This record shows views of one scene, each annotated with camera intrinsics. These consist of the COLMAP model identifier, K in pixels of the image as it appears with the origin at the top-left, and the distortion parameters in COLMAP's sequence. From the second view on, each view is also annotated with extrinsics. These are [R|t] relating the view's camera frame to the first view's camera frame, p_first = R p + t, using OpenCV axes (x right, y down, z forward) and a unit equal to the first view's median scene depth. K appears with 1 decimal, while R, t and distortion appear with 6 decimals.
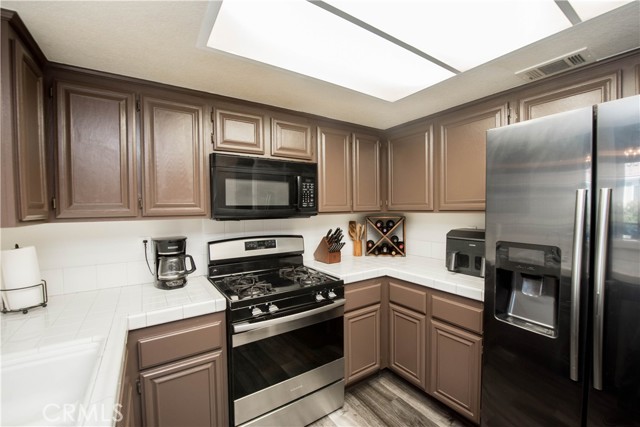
lens RADIAL K [[254.3, 0, 321.2], [0, 254.3, 214.2], [0, 0, 1]] dist [-0.019239, -0.005216]
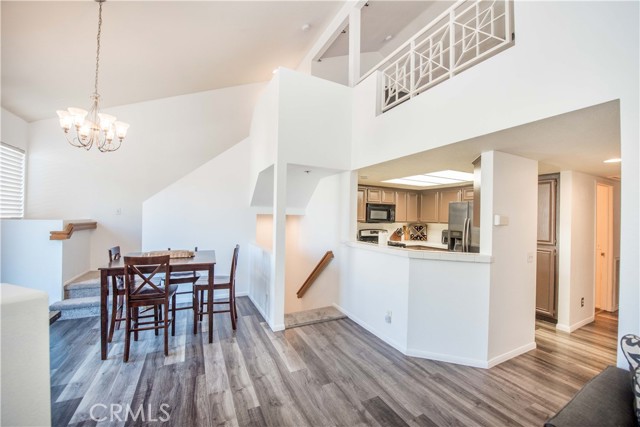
lens RADIAL K [[254.3, 0, 321.2], [0, 254.3, 214.2], [0, 0, 1]] dist [-0.019239, -0.005216]
pose [[0.994253, 0.033910, -0.101540, -0.602504], [-0.037918, 0.998565, -0.037814, 0.053167], [0.100112, 0.041447, 0.994113, -2.095019]]
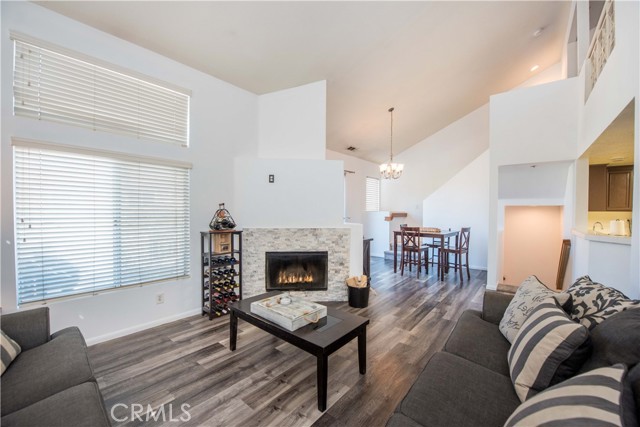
lens RADIAL K [[254.3, 0, 321.2], [0, 254.3, 214.2], [0, 0, 1]] dist [-0.019239, -0.005216]
pose [[0.295026, 0.032142, -0.954948, 0.747913], [-0.036201, 0.999092, 0.022444, 0.094474], [0.954803, 0.027948, 0.295922, -2.623380]]
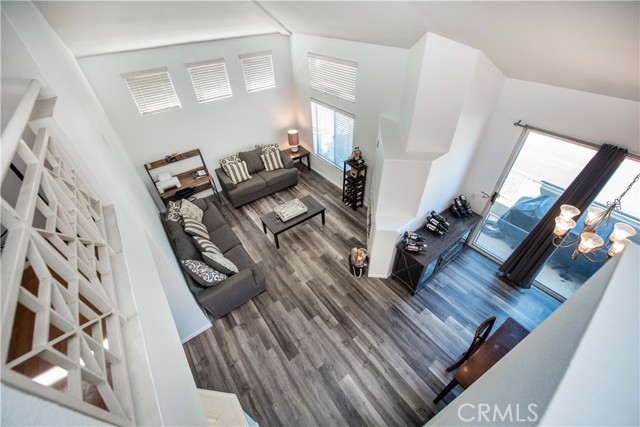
lens RADIAL K [[254.3, 0, 321.2], [0, 254.3, 214.2], [0, 0, 1]] dist [-0.019239, -0.005216]
pose [[-0.995990, 0.083796, -0.031349, -0.708993], [0.041026, 0.739140, 0.672302, -1.285663], [0.079507, 0.668319, -0.739613, -0.221885]]
